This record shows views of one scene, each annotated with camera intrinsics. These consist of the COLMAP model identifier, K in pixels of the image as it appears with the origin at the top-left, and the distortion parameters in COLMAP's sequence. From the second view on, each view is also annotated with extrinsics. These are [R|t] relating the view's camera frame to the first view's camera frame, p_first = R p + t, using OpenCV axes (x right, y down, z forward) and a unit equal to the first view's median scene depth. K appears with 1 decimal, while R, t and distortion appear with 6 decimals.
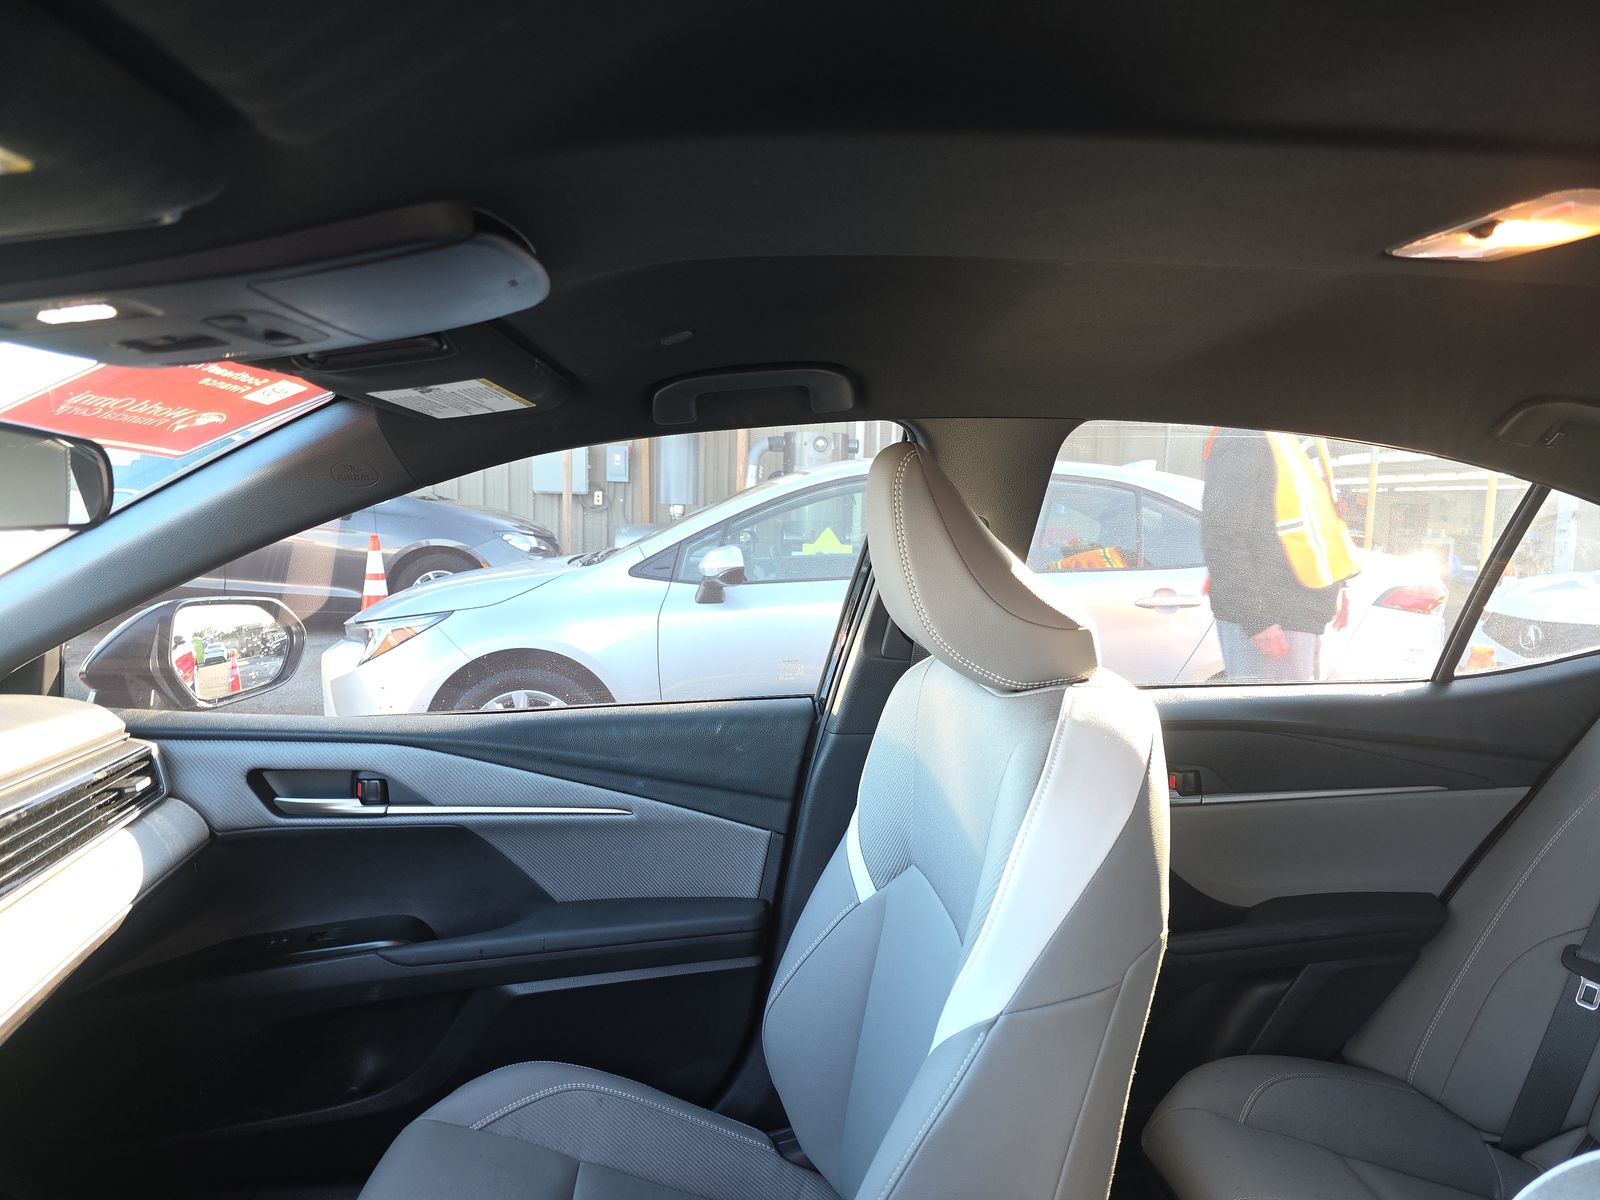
lens RADIAL K [[1034.5, 0, 800.0], [0, 1034.5, 600.0], [0, 0, 1]] dist [0.056728, -0.070914]
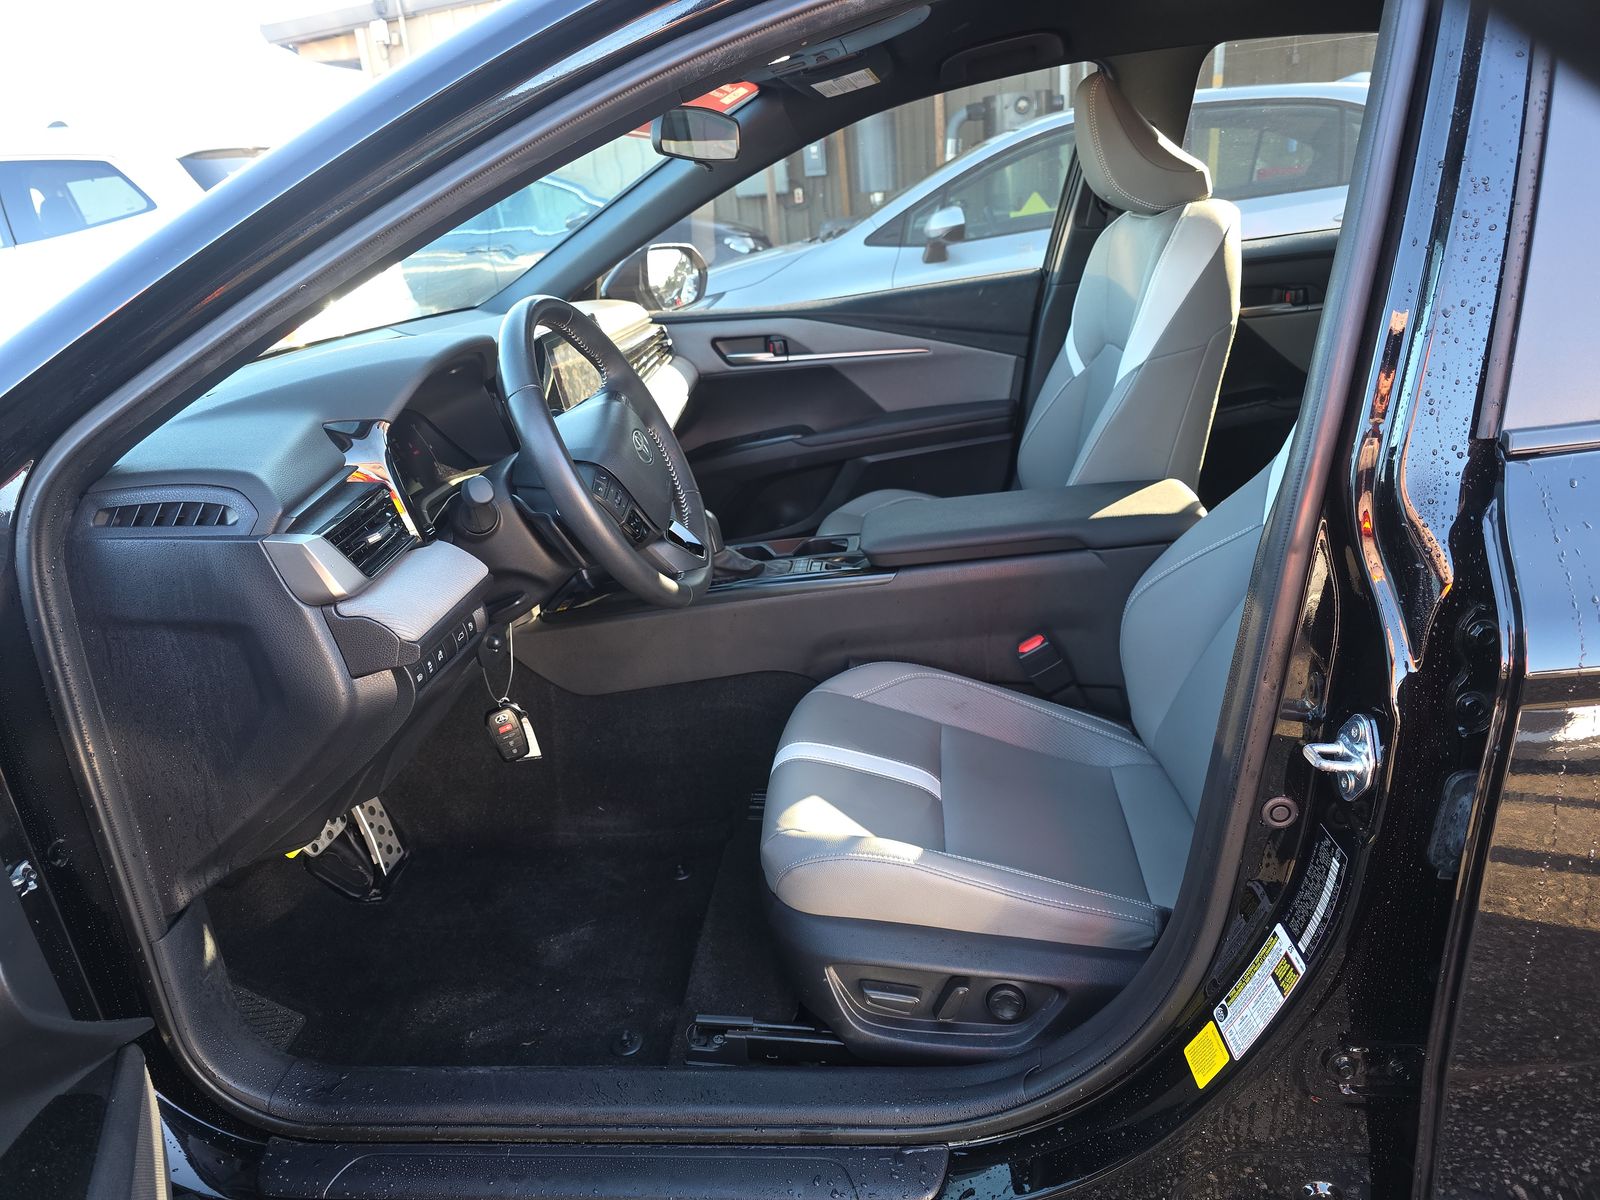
lens RADIAL K [[1034.5, 0, 800.0], [0, 1034.5, 600.0], [0, 0, 1]] dist [0.056728, -0.070914]
pose [[0.978406, -0.042622, -0.202252, -0.046534], [0.096247, 0.959896, 0.263317, 0.129254], [0.182917, -0.277097, 0.943270, -0.683583]]
